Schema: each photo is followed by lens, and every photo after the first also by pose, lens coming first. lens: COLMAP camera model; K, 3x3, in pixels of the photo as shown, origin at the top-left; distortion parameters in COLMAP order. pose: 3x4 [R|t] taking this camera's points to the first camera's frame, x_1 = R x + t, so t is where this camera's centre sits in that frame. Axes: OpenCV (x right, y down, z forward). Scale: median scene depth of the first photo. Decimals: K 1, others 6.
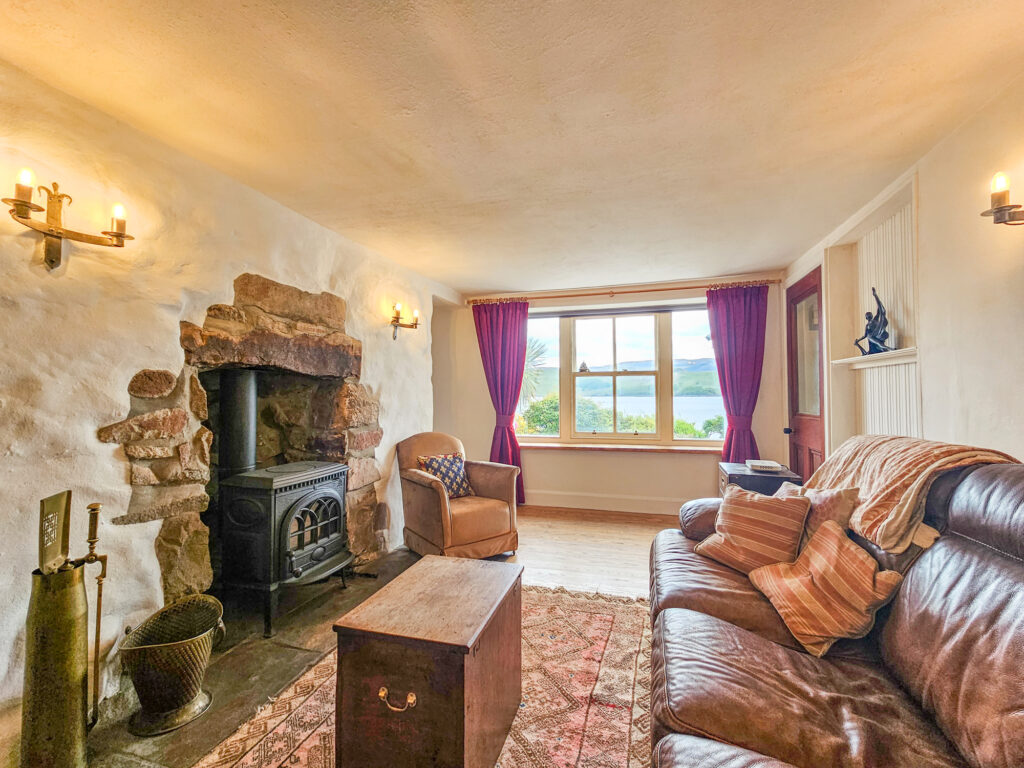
lens RADIAL K [[462.4, 0, 512.0], [0, 462.4, 384.0], [0, 0, 1]] dist [-0.000129, -0.000052]
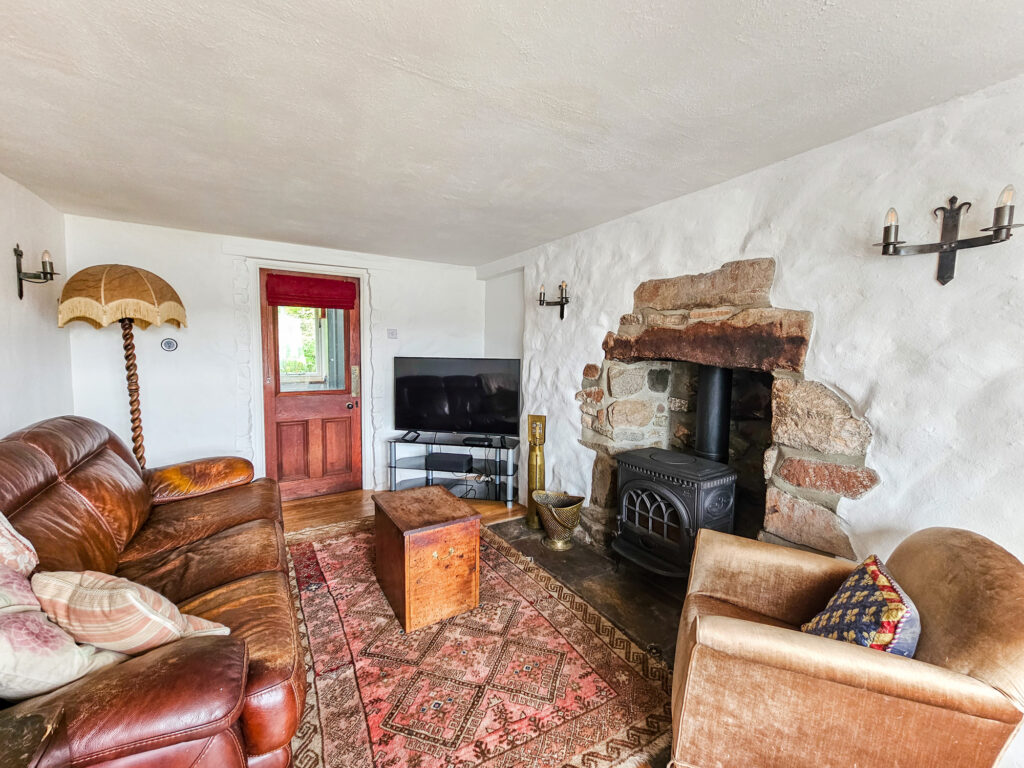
lens RADIAL K [[419.3, 0, 512.0], [0, 419.3, 384.0], [0, 0, 1]] dist [0.000527, 0.000047]
pose [[-0.670955, 0.056242, -0.739362, 0.477545], [0.008018, 0.997611, 0.068610, -0.051403], [0.741455, 0.040106, -0.669803, 1.475831]]
